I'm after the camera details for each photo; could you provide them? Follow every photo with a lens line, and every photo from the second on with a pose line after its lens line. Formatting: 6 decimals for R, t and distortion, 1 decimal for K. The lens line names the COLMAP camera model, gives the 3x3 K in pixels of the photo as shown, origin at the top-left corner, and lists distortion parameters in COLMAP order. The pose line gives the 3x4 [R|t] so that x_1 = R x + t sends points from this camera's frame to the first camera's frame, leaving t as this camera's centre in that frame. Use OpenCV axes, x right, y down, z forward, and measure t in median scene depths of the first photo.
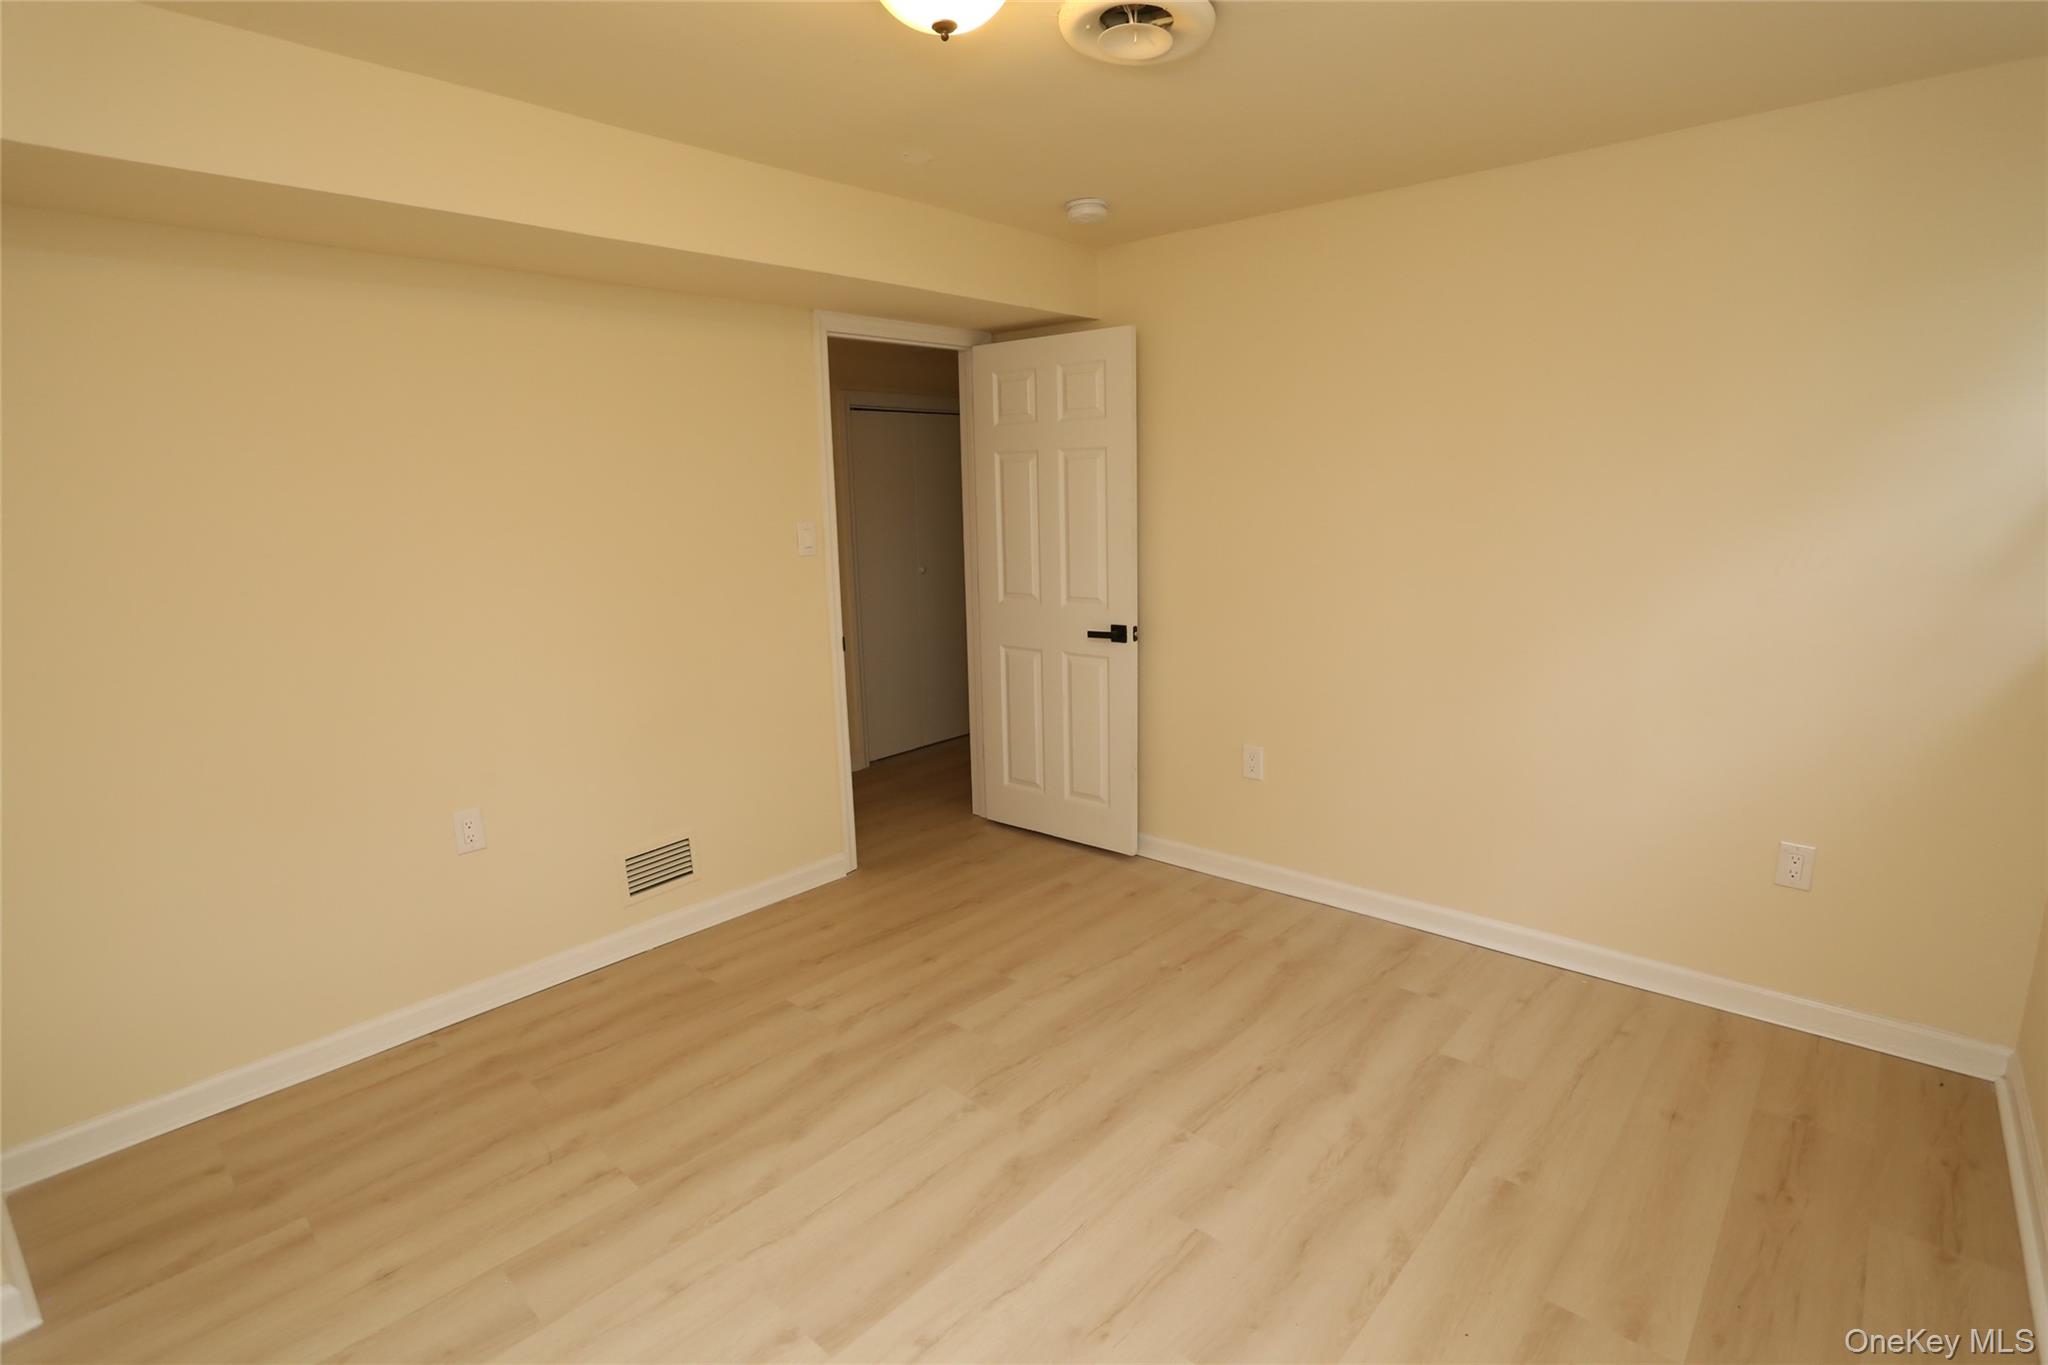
lens RADIAL K [[1008.2, 0, 1018.8], [0, 1008.2, 680.3], [0, 0, 1]] dist [-0.076157, 0.035374]
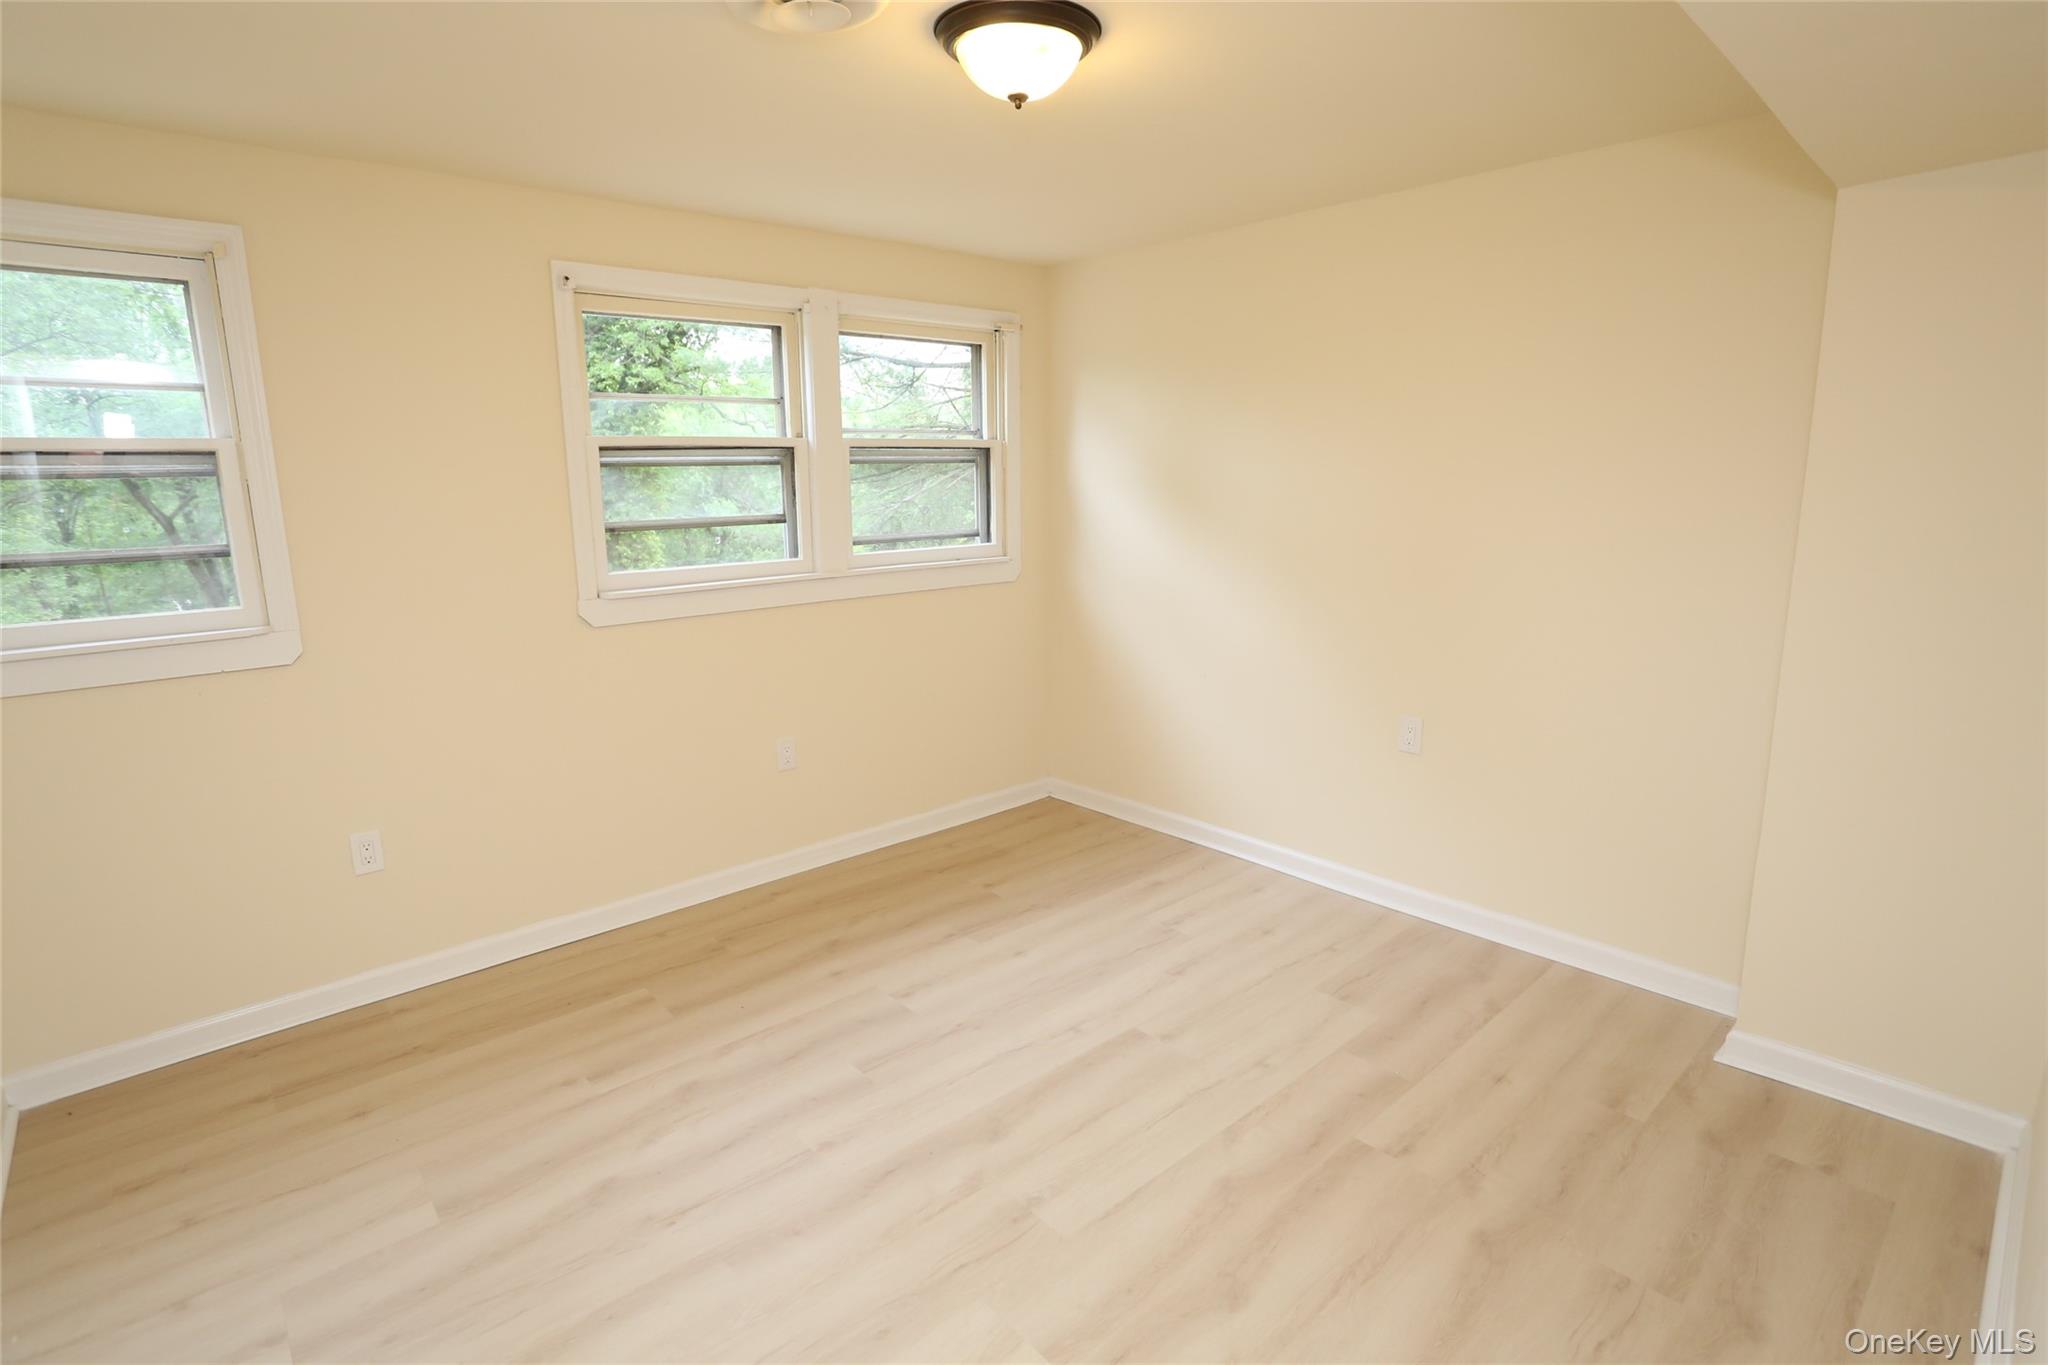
lens RADIAL K [[1008.2, 0, 1018.8], [0, 1008.2, 680.3], [0, 0, 1]] dist [-0.076157, 0.035374]
pose [[-0.993752, 0.012761, 0.110878, -0.153102], [0.054627, 0.921927, 0.383493, -0.356198], [-0.097328, 0.387153, -0.916864, 1.808997]]
